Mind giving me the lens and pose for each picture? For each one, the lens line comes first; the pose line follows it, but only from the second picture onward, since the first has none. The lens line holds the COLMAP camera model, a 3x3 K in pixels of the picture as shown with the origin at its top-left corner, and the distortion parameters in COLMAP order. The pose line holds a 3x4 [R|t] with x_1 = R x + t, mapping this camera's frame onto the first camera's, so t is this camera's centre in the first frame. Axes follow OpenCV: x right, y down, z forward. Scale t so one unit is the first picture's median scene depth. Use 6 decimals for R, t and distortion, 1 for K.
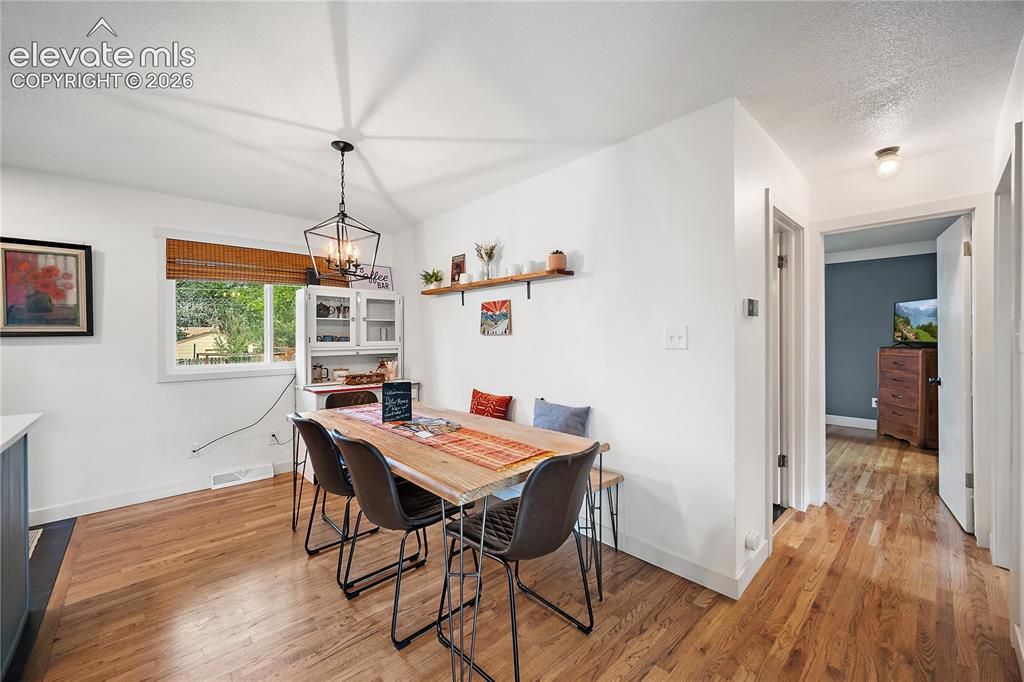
lens RADIAL K [[403.8, 0, 513.4], [0, 403.8, 337.0], [0, 0, 1]] dist [-0.003398, 0.000872]
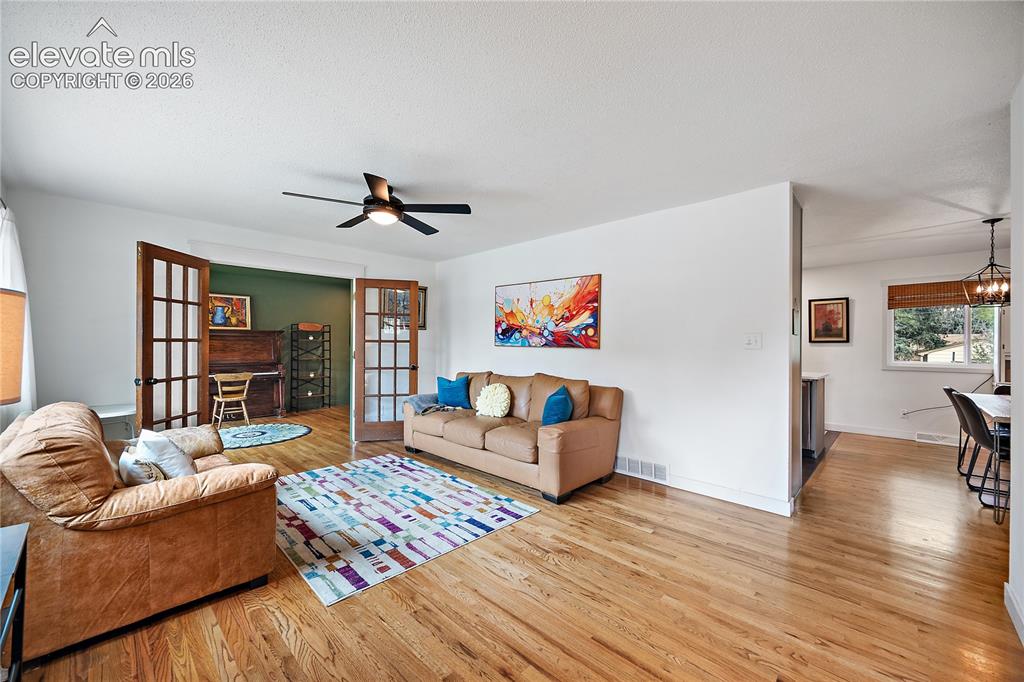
lens RADIAL K [[403.8, 0, 515.3], [0, 403.8, 342.7], [0, 0, 1]] dist [-0.003398, 0.000872]
pose [[0.059024, 0.004567, -0.998246, 0.813921], [-0.008779, 0.999953, 0.004056, 0.004121], [0.998218, 0.008524, 0.059061, -0.734415]]
